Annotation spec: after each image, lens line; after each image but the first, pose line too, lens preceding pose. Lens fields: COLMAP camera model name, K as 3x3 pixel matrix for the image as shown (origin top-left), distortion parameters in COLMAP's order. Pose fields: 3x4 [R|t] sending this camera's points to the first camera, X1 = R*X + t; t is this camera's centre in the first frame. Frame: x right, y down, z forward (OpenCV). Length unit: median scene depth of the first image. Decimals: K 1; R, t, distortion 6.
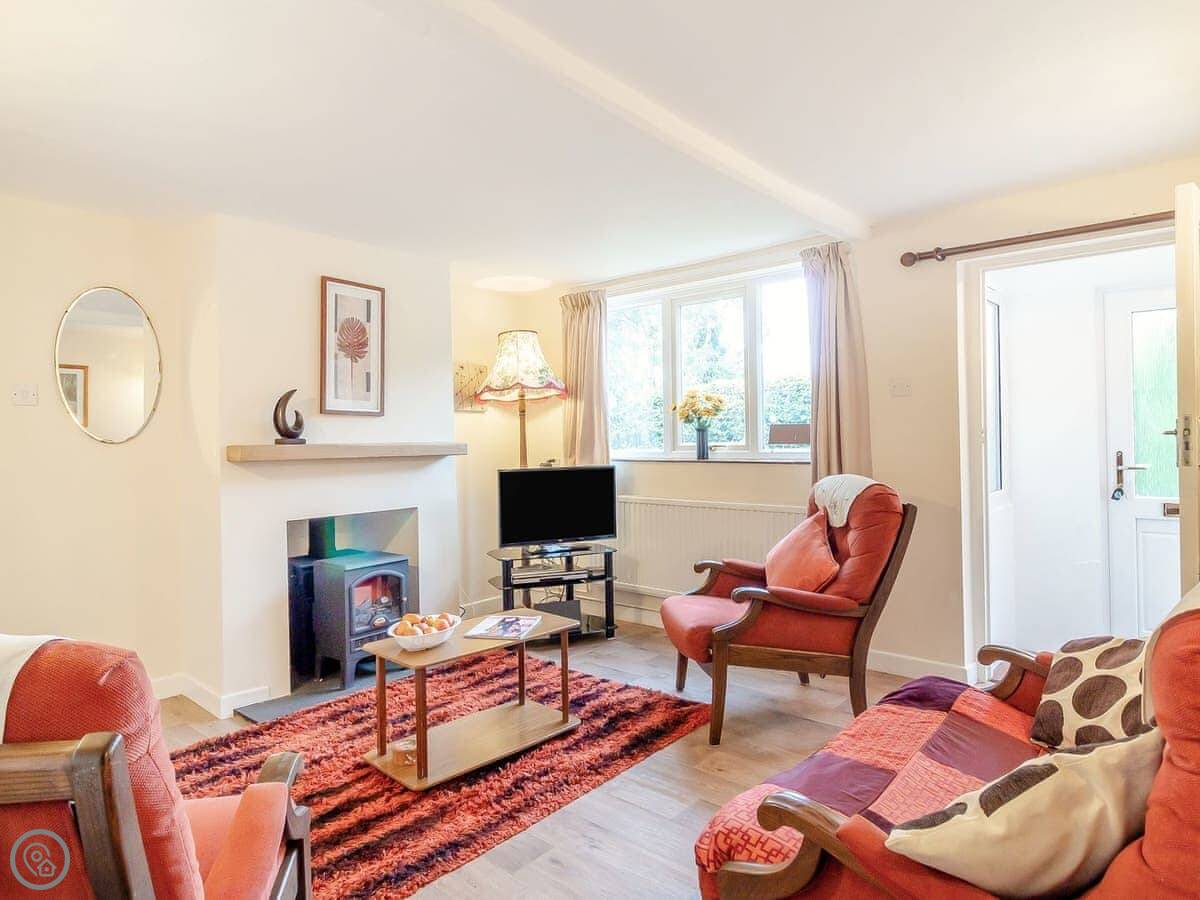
lens RADIAL K [[697.0, 0, 608.1], [0, 697.0, 446.8], [0, 0, 1]] dist [0.002074, -0.002549]
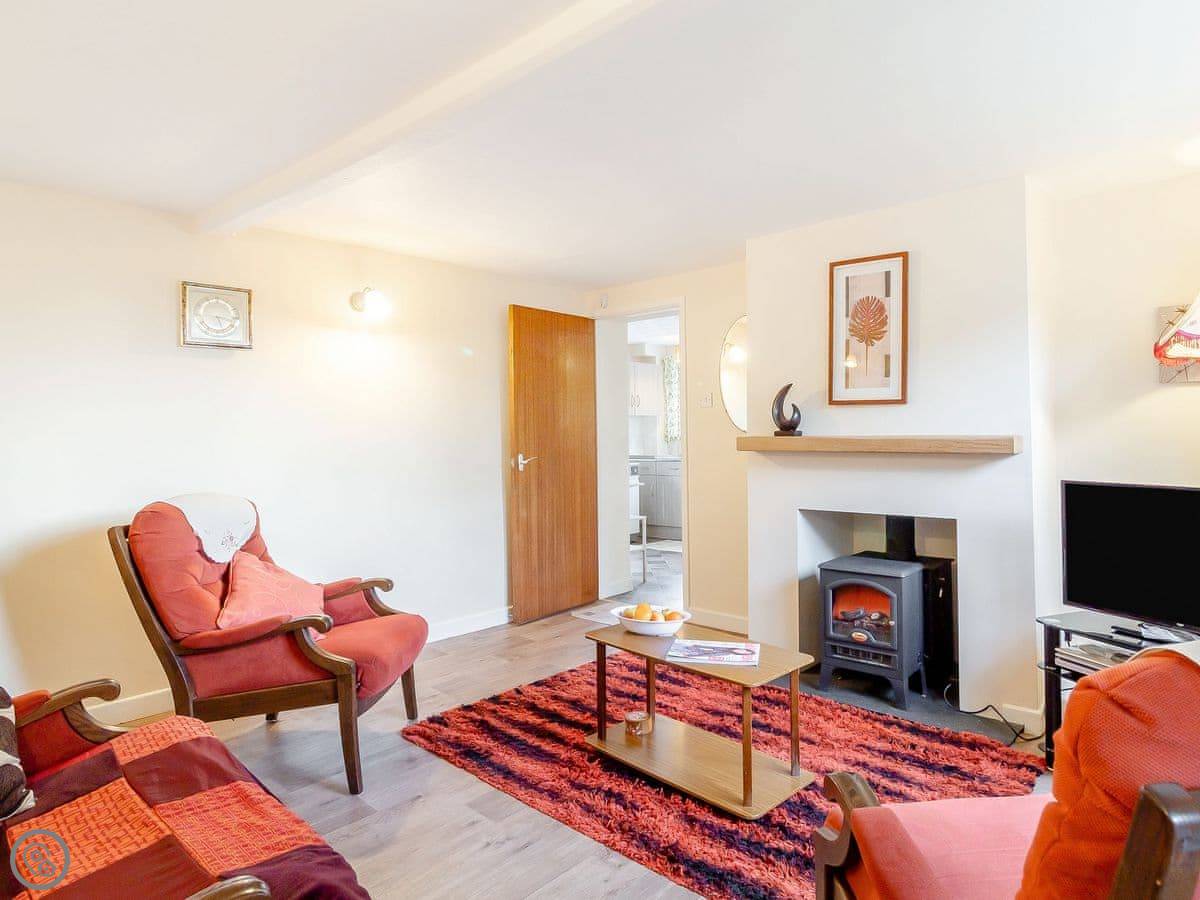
lens RADIAL K [[697.0, 0, 604.3], [0, 697.0, 442.2], [0, 0, 1]] dist [0.002074, -0.002549]
pose [[-0.031951, 0.024537, -0.999188, 0.566008], [-0.000071, 0.999699, 0.024552, -0.019184], [0.999489, 0.000855, -0.031939, 0.702315]]
